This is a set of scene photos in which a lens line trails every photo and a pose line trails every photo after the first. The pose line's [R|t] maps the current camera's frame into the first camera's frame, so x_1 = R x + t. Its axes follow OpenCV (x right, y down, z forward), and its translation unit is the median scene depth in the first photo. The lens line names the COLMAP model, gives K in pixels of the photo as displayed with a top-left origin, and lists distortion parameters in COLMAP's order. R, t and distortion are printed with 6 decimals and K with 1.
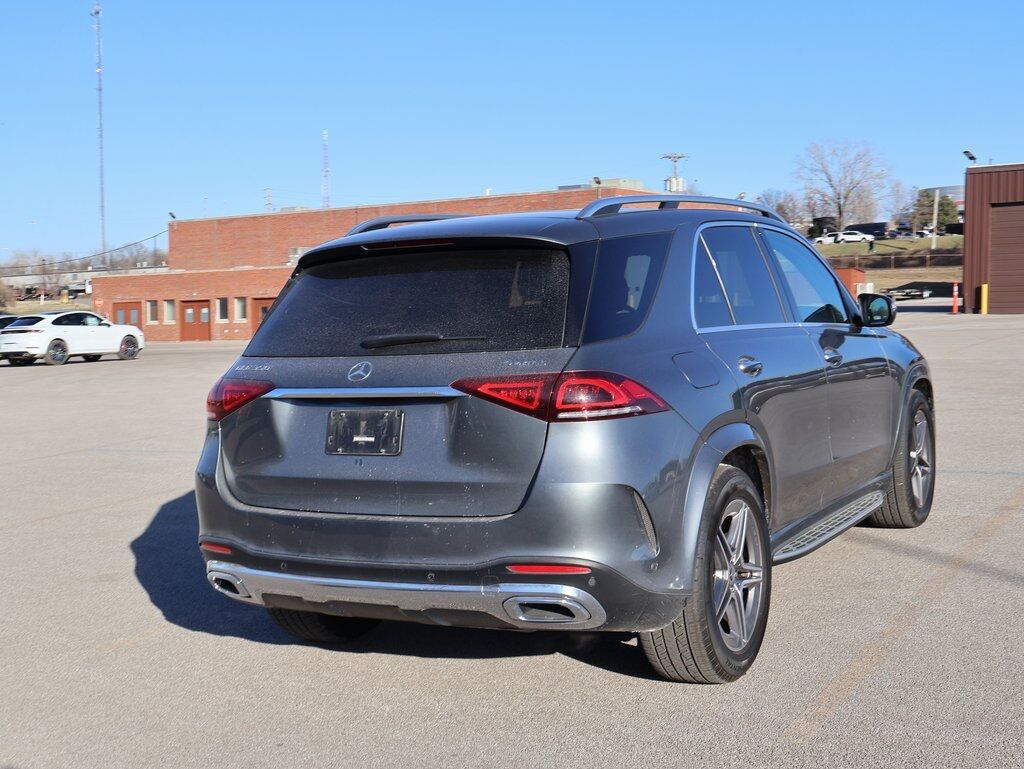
lens RADIAL K [[1323.0, 0, 503.7], [0, 1323.0, 378.9], [0, 0, 1]] dist [-0.003580, 0.000000]
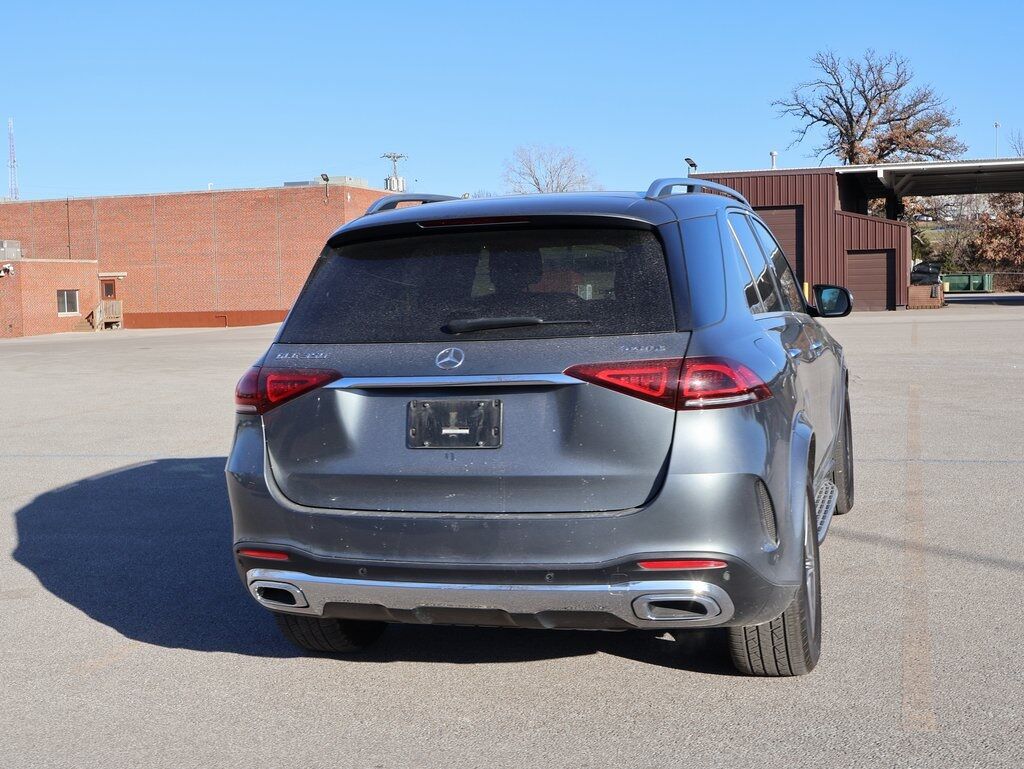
lens RADIAL K [[1323.0, 0, 495.6], [0, 1323.0, 393.4], [0, 0, 1]] dist [-0.003580, 0.000000]
pose [[0.978288, -0.006700, 0.207142, -0.249546], [0.004289, 0.999918, 0.012089, 0.007377], [-0.207206, -0.010938, 0.978236, 0.082748]]
